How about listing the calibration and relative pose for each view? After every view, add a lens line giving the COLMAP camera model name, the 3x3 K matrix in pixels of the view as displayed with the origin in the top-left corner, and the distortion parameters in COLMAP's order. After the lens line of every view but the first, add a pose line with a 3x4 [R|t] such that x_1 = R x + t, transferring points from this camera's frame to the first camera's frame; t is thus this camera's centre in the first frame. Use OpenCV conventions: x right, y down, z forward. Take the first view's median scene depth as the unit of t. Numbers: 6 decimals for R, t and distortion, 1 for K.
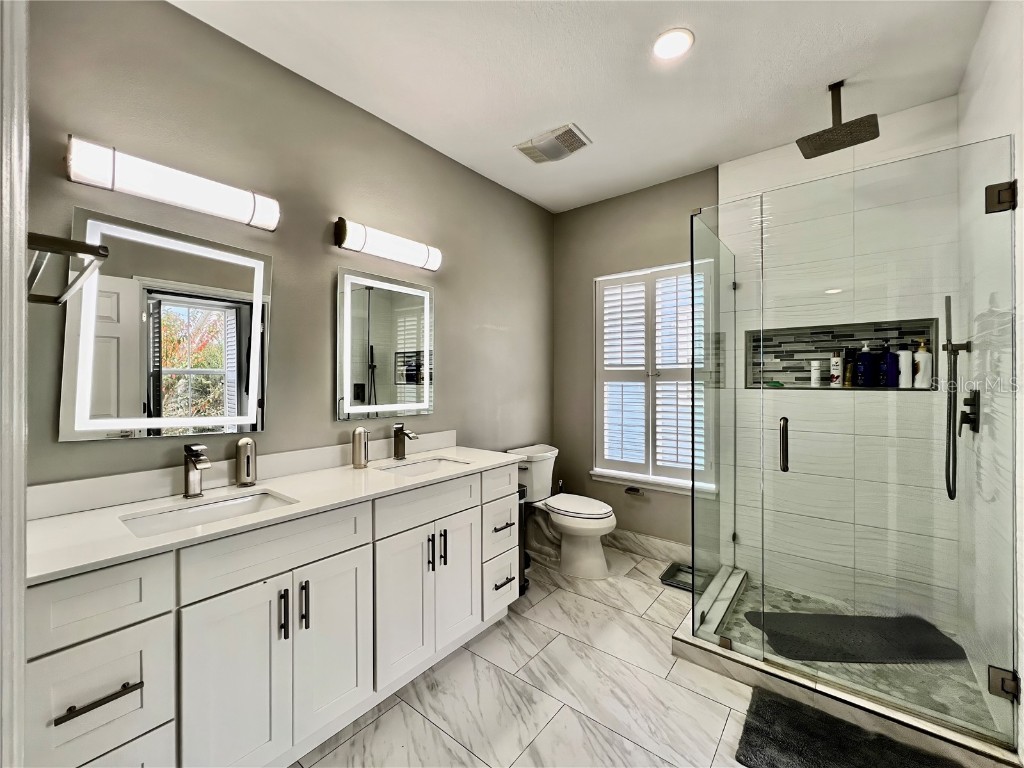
lens RADIAL K [[418.7, 0, 512.0], [0, 418.7, 384.0], [0, 0, 1]] dist [-0.000223, 0.000048]
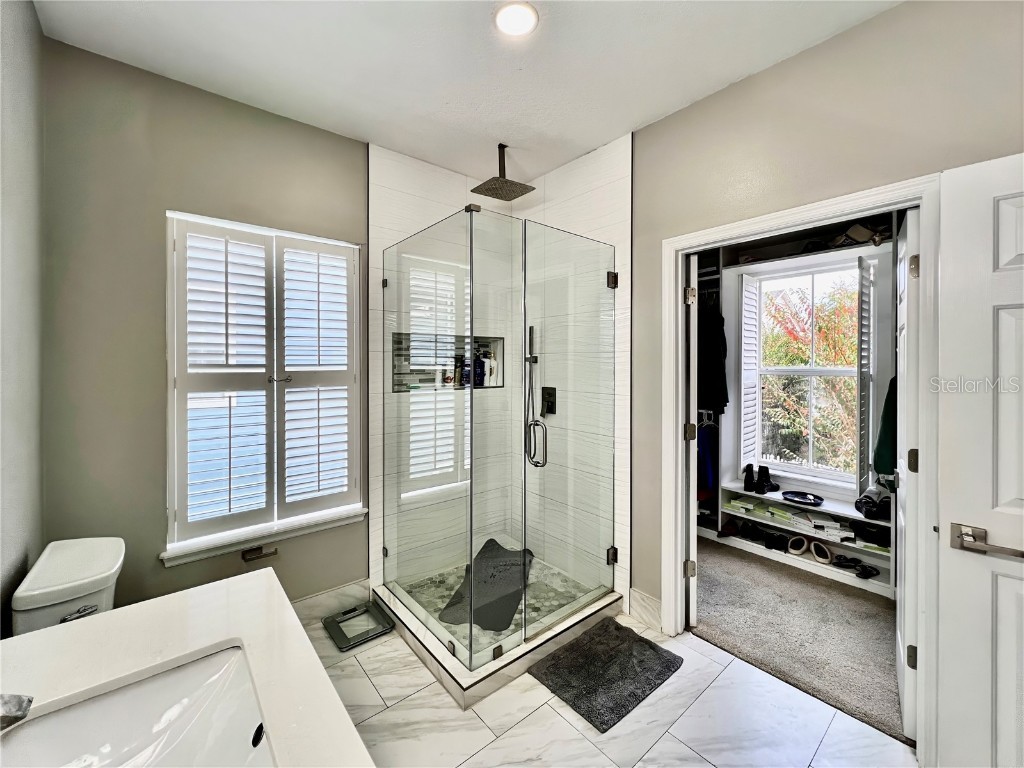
lens RADIAL K [[416.9, 0, 510.5], [0, 416.9, 366.7], [0, 0, 1]] dist [0.001097, 0.000085]
pose [[0.211005, -0.007807, 0.977454, -0.314325], [0.011629, 0.999917, 0.005476, -0.048819], [-0.977416, 0.010211, 0.211078, 0.519975]]
